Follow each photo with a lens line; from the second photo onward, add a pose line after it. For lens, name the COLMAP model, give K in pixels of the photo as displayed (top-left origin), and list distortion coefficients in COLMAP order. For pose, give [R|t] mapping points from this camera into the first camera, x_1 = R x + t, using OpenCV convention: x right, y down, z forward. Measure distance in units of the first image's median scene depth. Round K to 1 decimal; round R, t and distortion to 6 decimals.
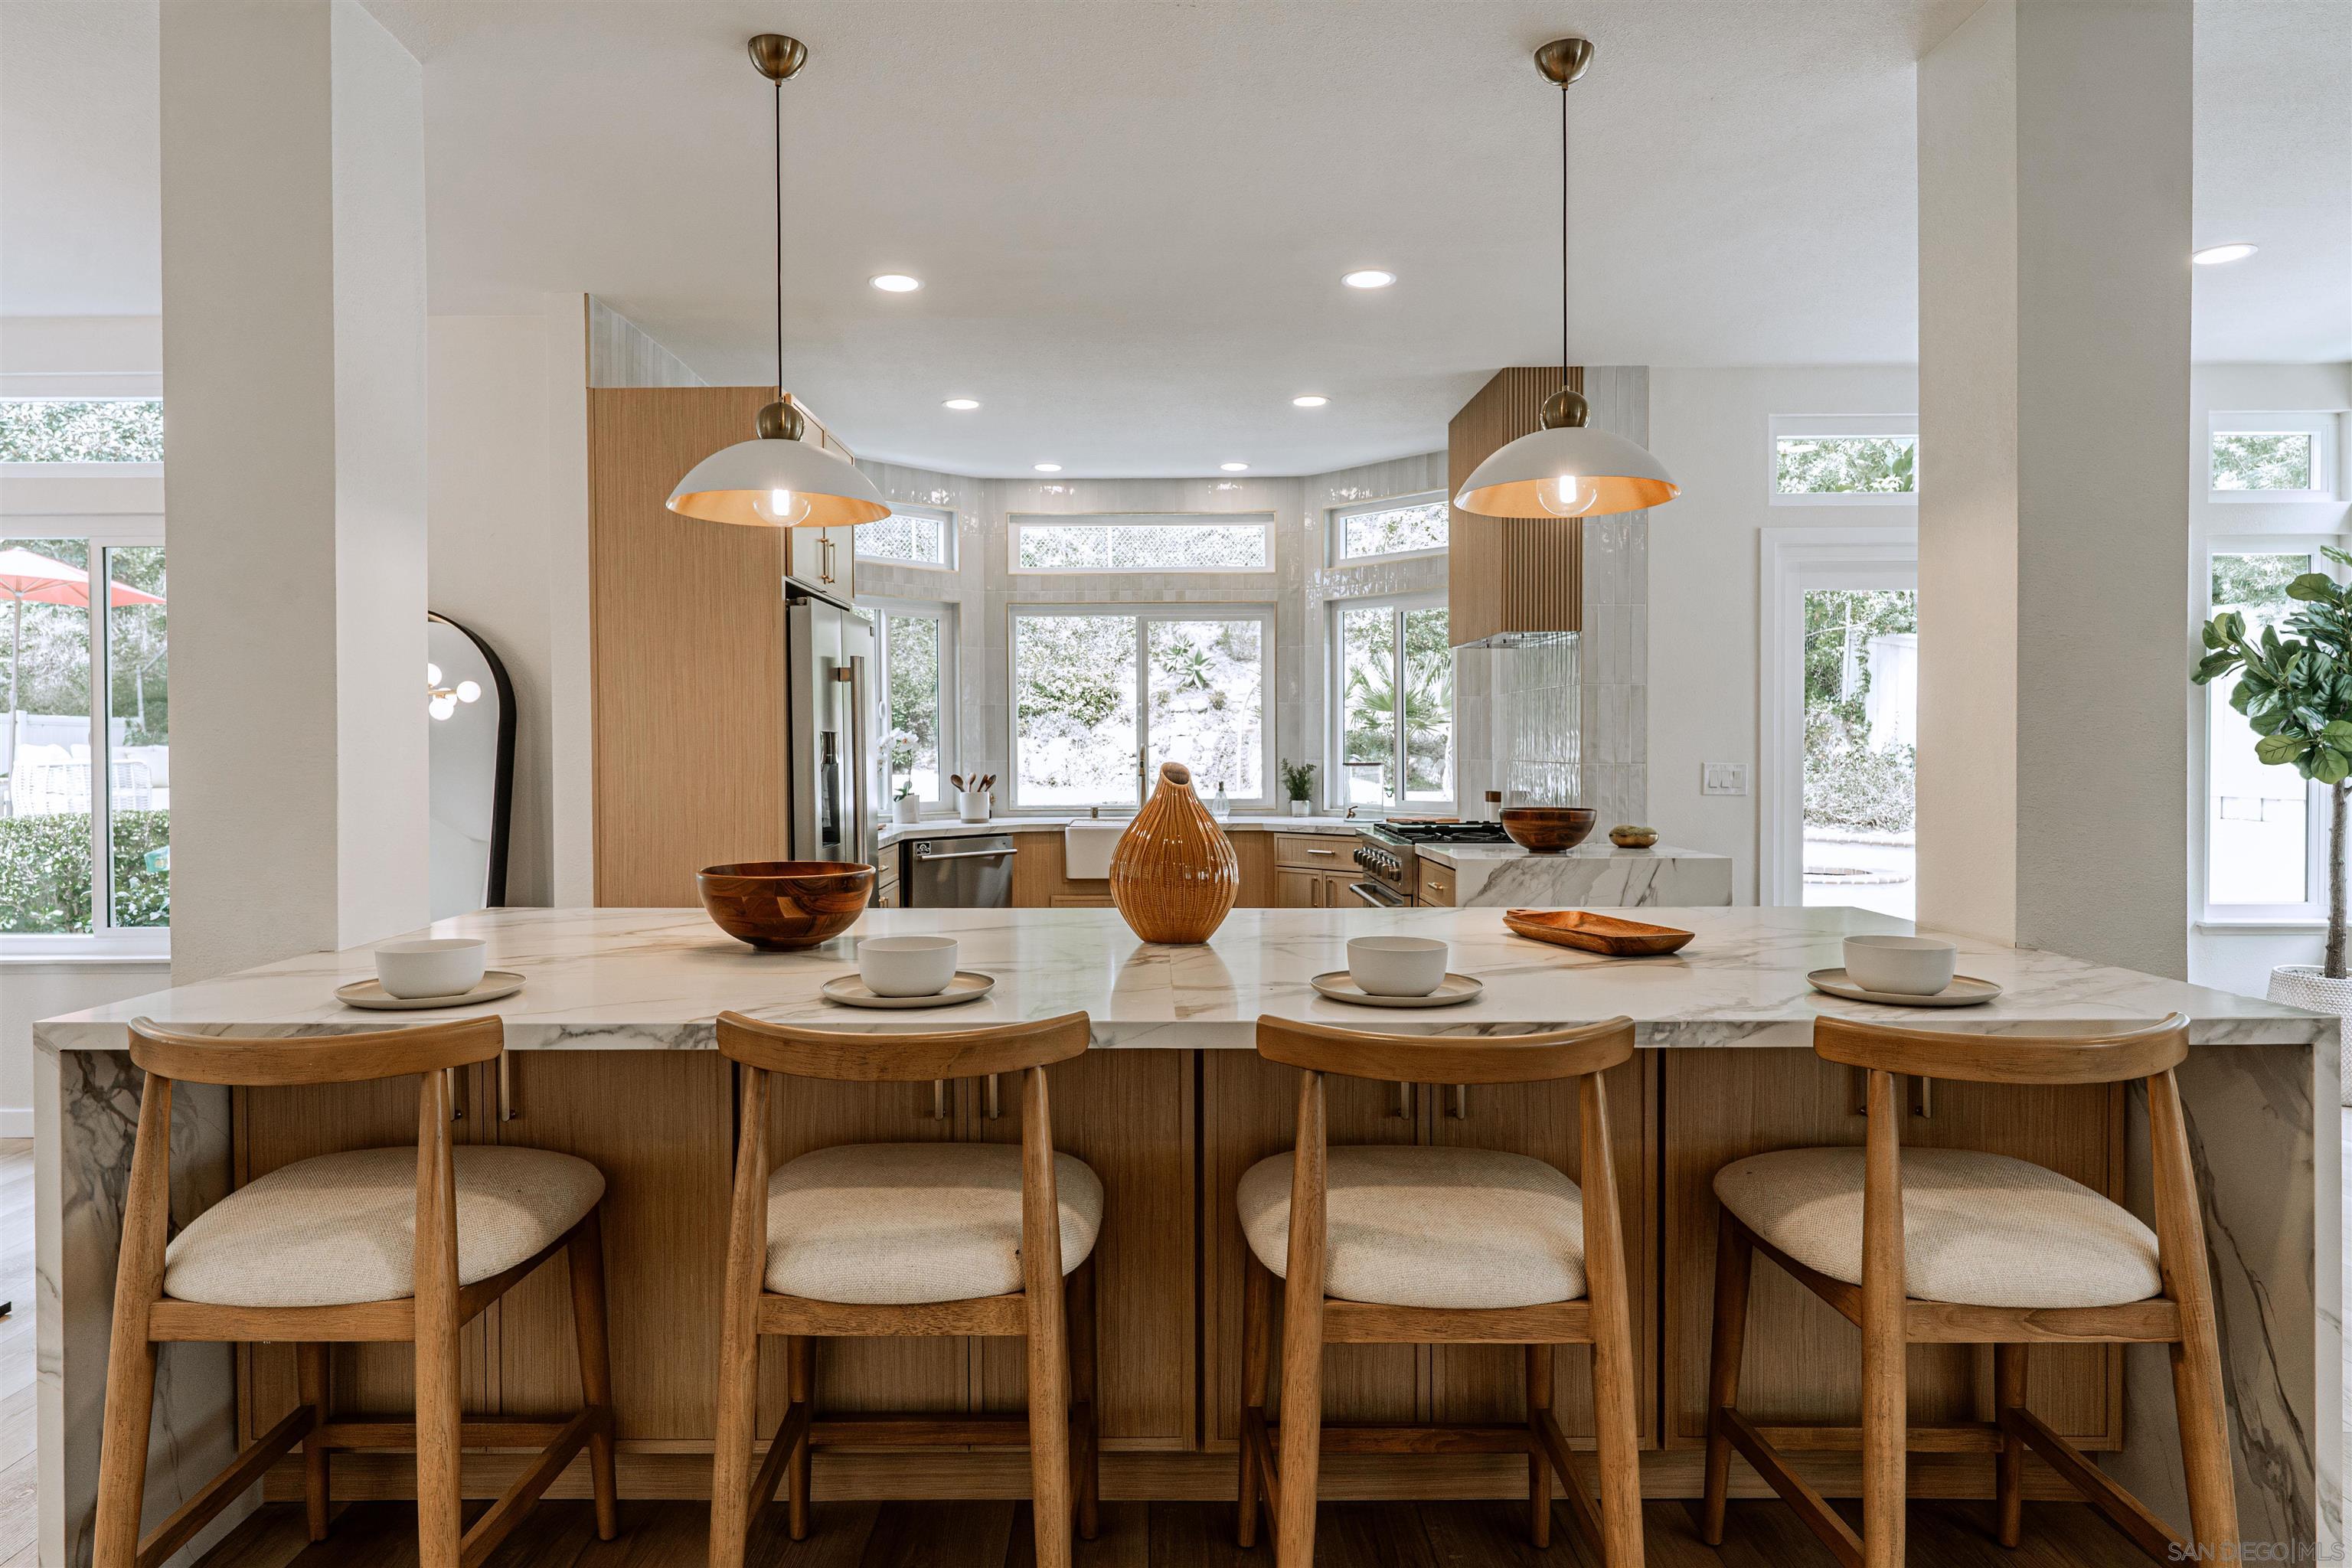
lens RADIAL K [[1380.2, 0, 1167.8], [0, 1380.2, 756.3], [0, 0, 1]] dist [0.002367, 0.001126]
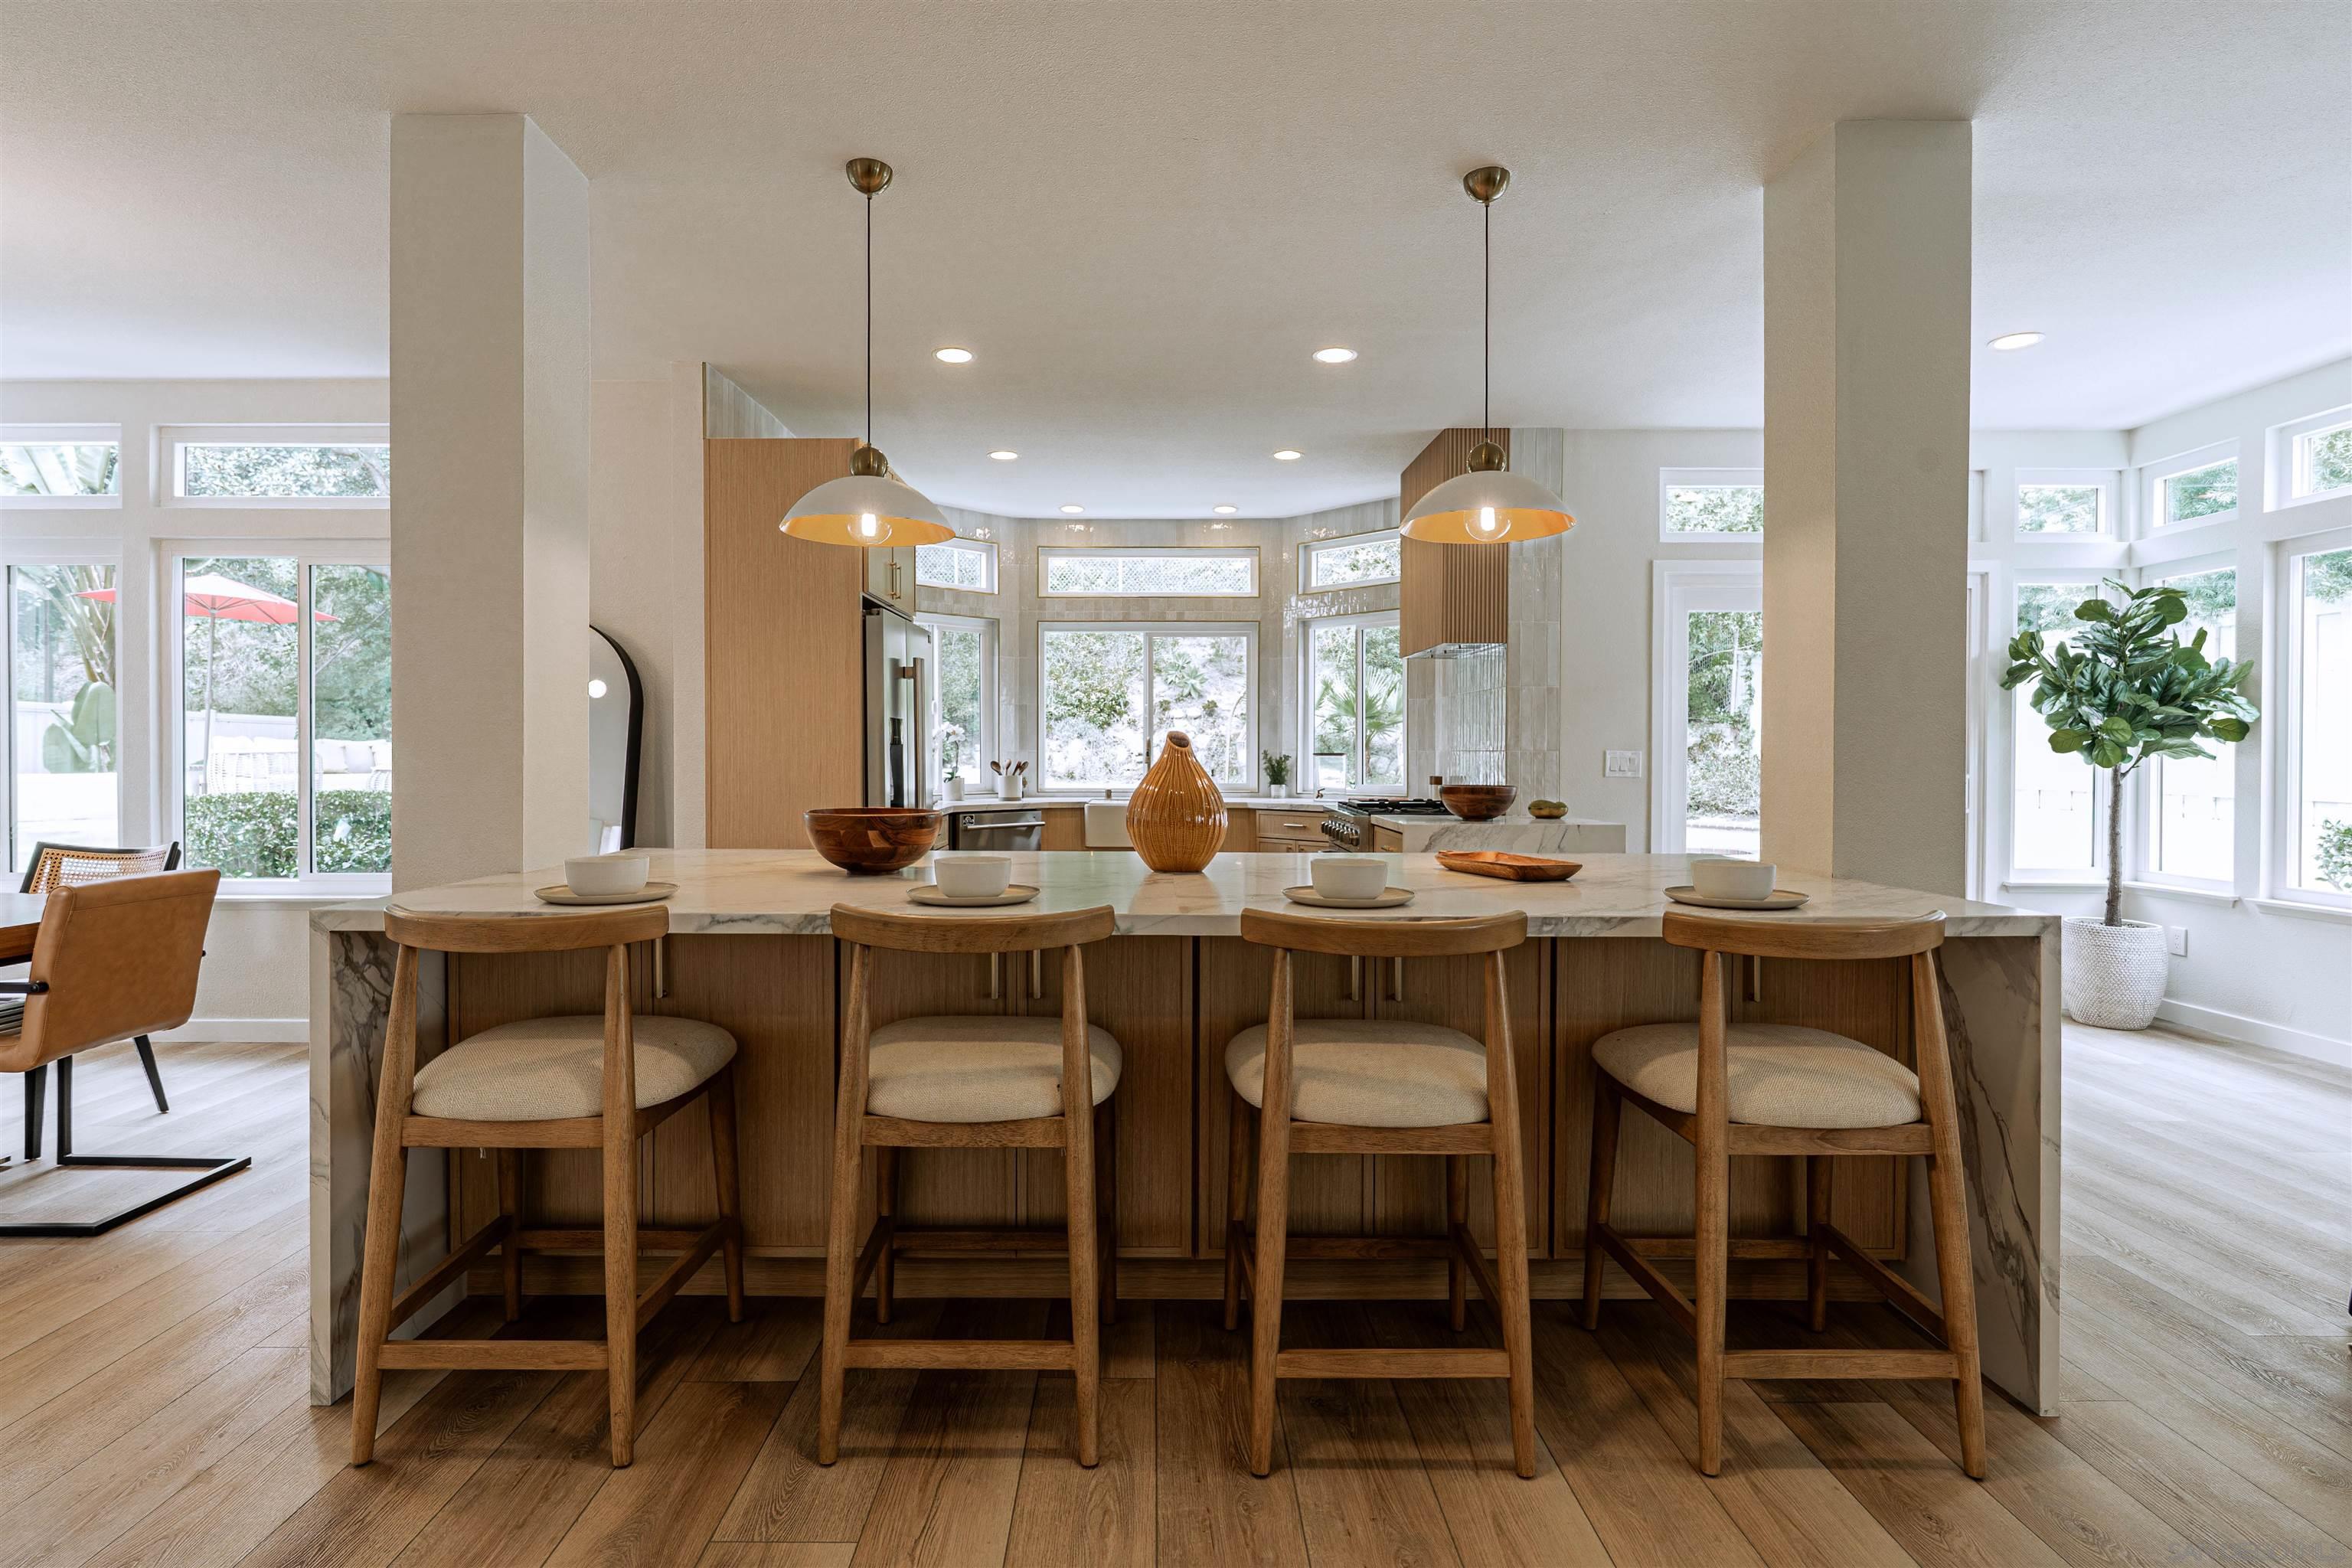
lens RADIAL K [[1171.5, 0, 1170.7], [0, 1171.5, 758.2], [0, 0, 1]] dist [-0.000793, 0.000421]
pose [[0.999974, 0.006433, 0.003175, -0.005870], [-0.006424, 0.999975, -0.002917, 0.039097], [-0.003193, 0.002897, 0.999991, -0.096950]]
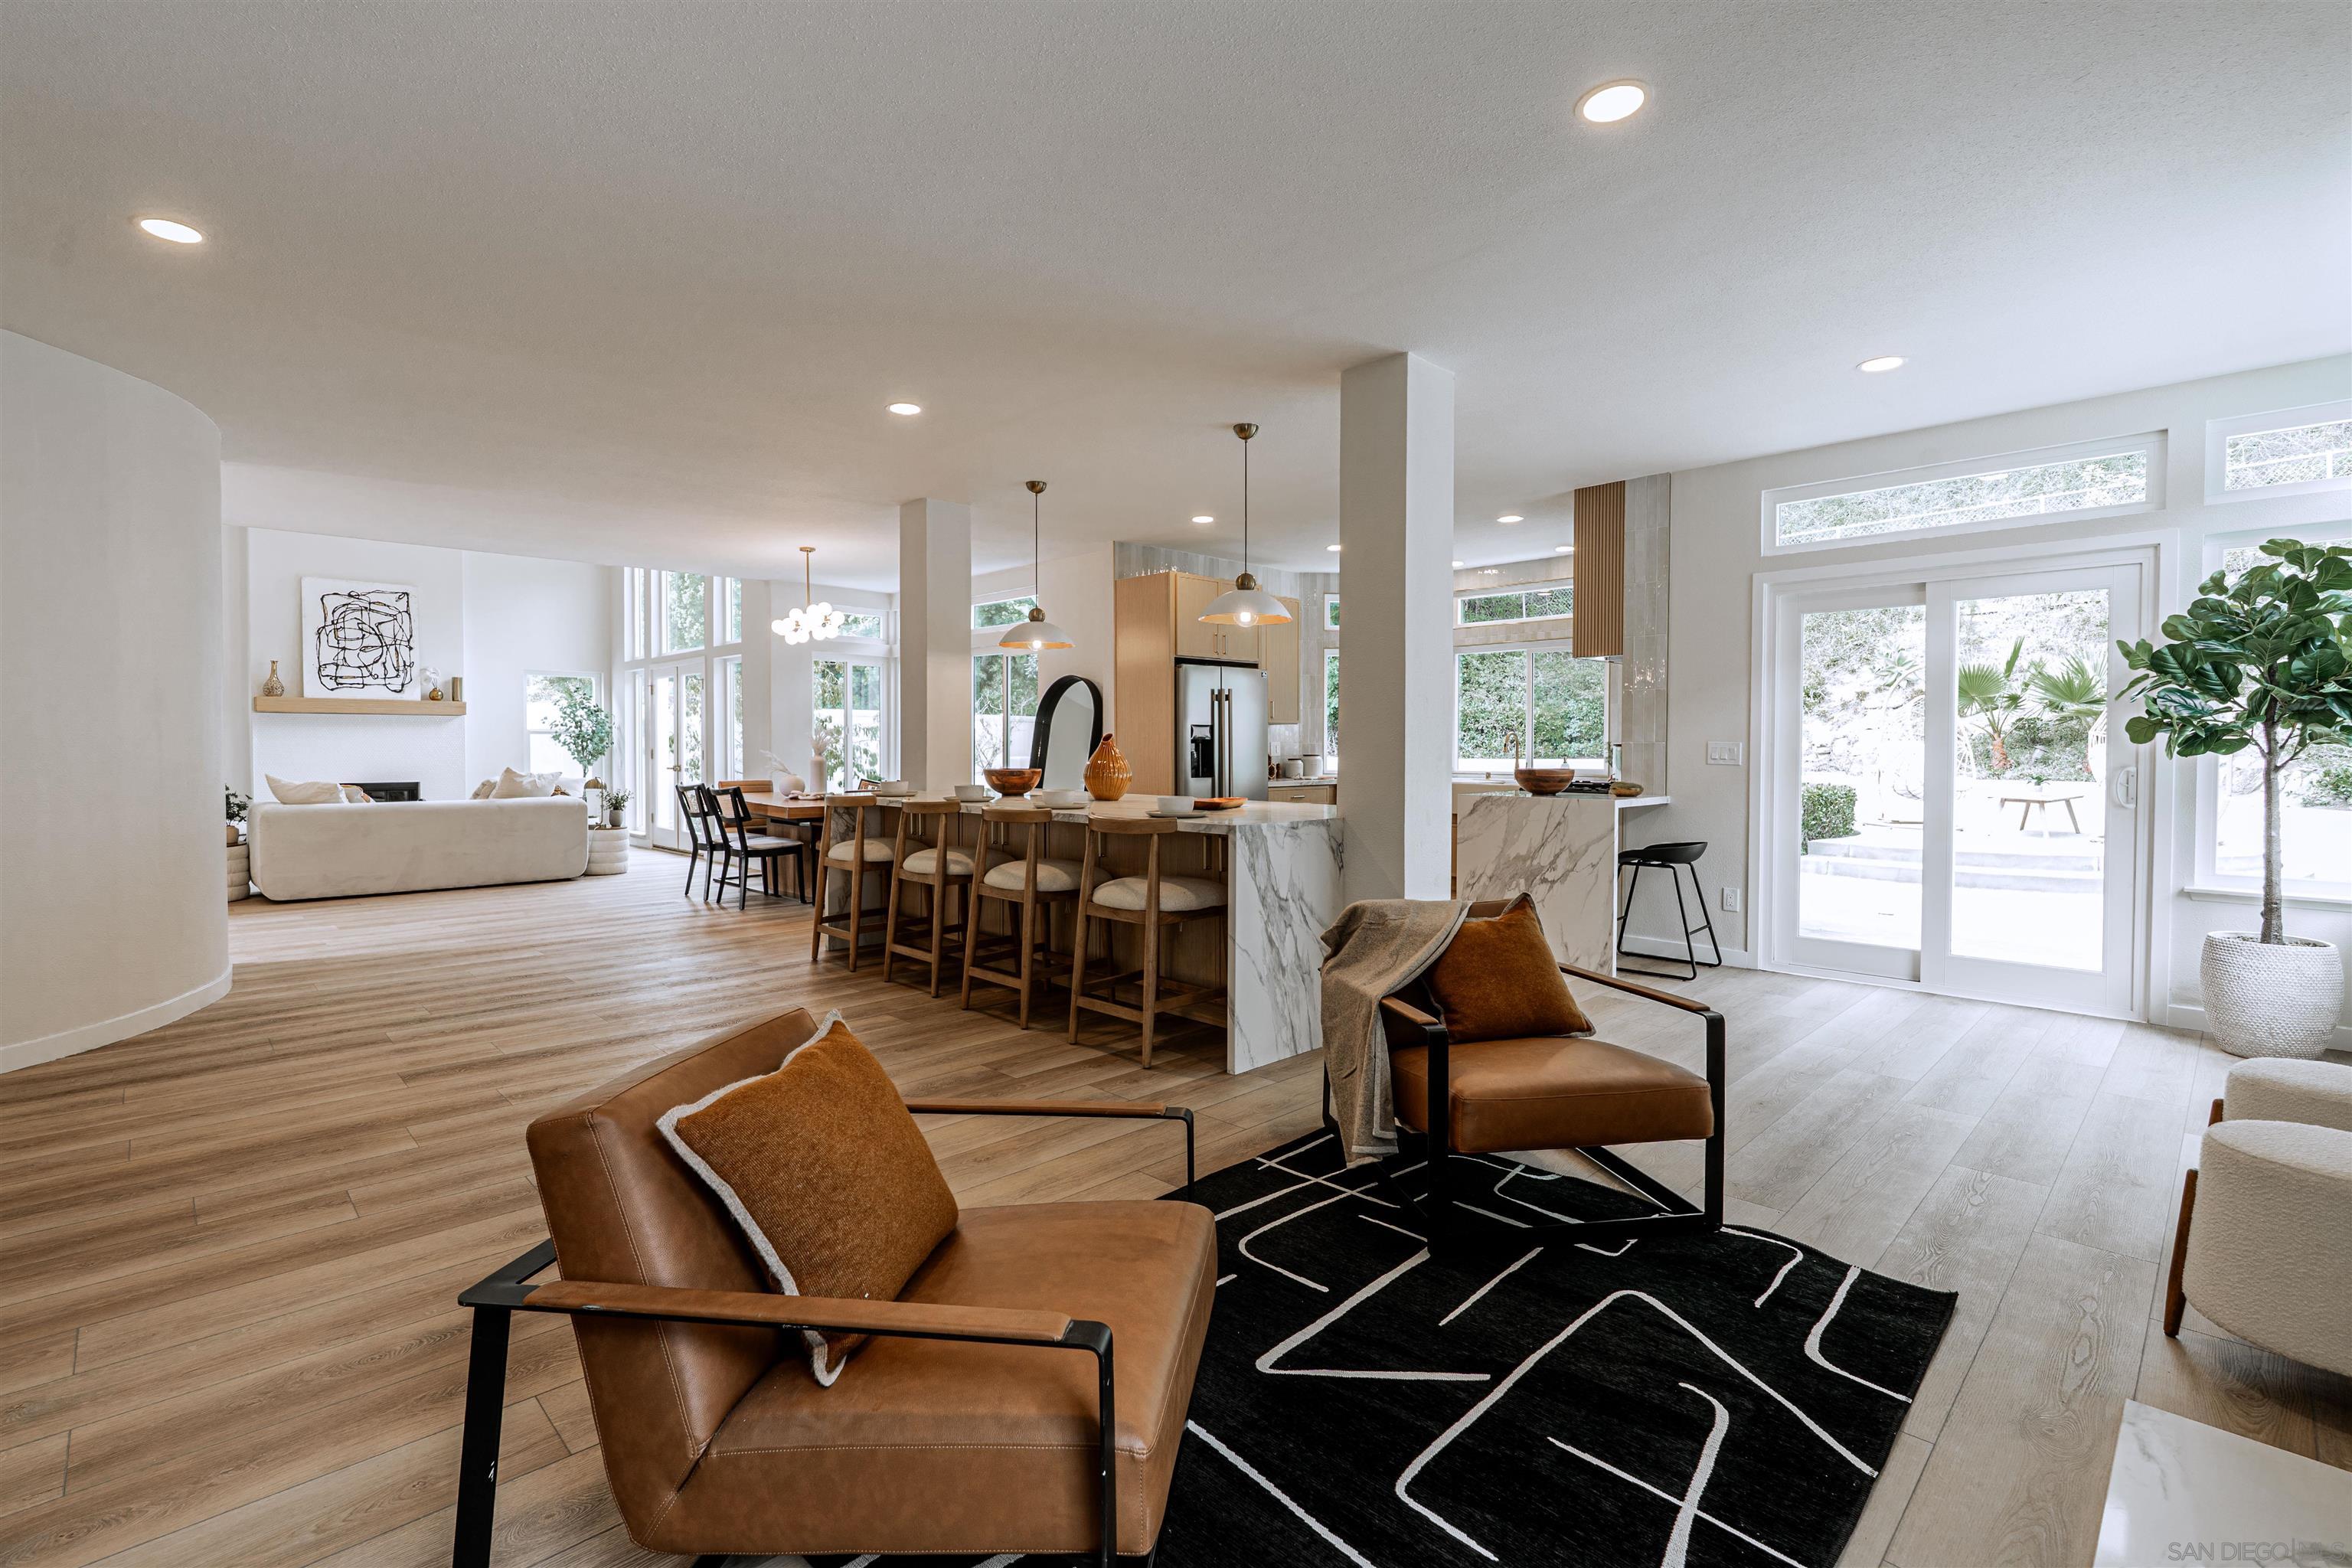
lens RADIAL K [[1070.4, 0, 1153.7], [0, 1070.4, 761.4], [0, 0, 1]] dist [-0.000951, 0.000781]
pose [[0.689048, 0.017679, -0.724500, 1.867065], [-0.010022, 0.999839, 0.014867, 0.032795], [0.724646, -0.002983, 0.689115, -0.433155]]
